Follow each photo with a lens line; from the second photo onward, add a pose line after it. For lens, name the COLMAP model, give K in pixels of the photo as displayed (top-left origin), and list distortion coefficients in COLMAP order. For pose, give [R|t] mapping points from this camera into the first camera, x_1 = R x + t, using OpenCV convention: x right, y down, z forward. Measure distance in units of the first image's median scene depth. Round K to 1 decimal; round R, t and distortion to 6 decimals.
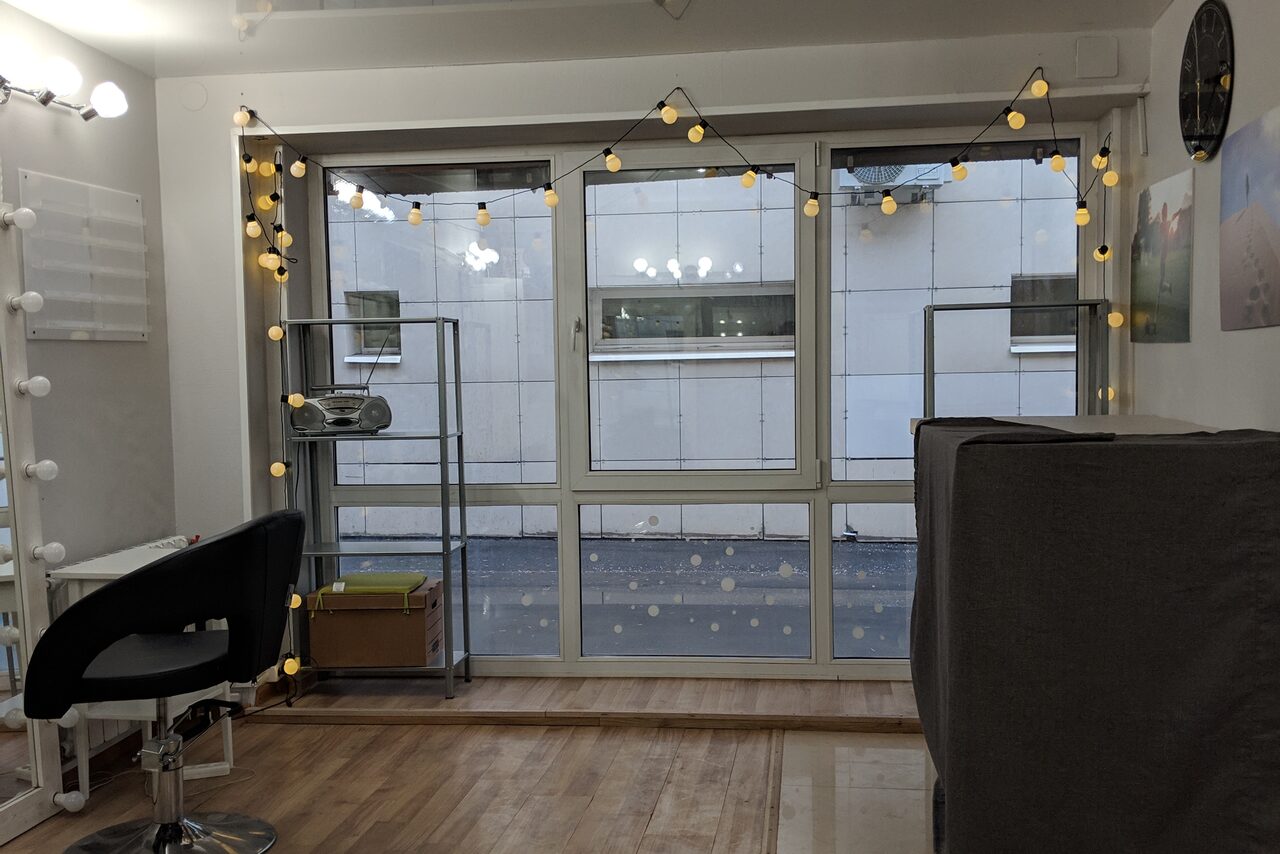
lens RADIAL K [[1339.4, 0, 640.1], [0, 1339.4, 464.2], [0, 0, 1]] dist [0.019876, 0.000000]
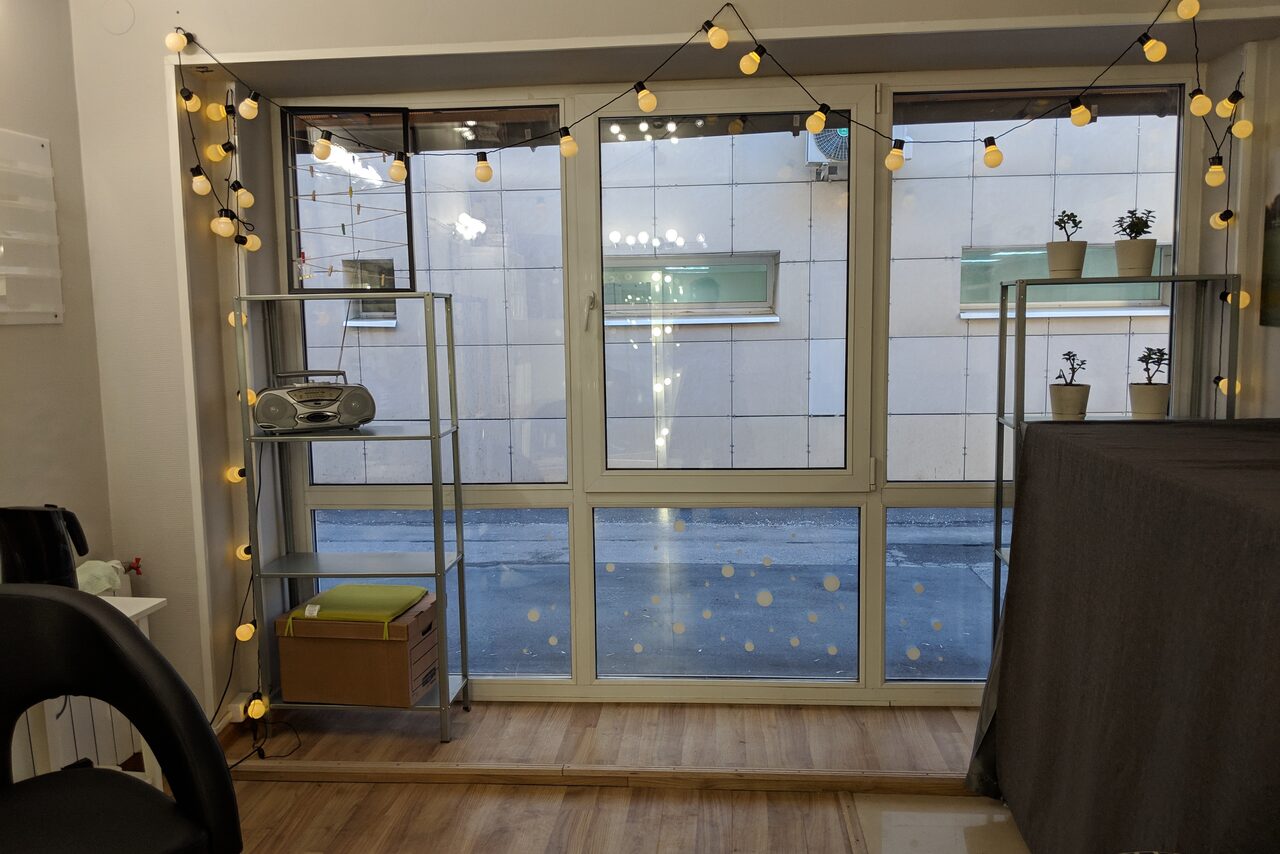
lens RADIAL K [[1022.7, 0, 635.7], [0, 1022.7, 440.8], [0, 0, 1]] dist [0.016940, -0.050311]
pose [[0.998946, -0.004753, 0.045650, -0.051130], [0.002622, 0.998909, 0.046624, -0.047125], [-0.045822, -0.046455, 0.997869, 0.357308]]
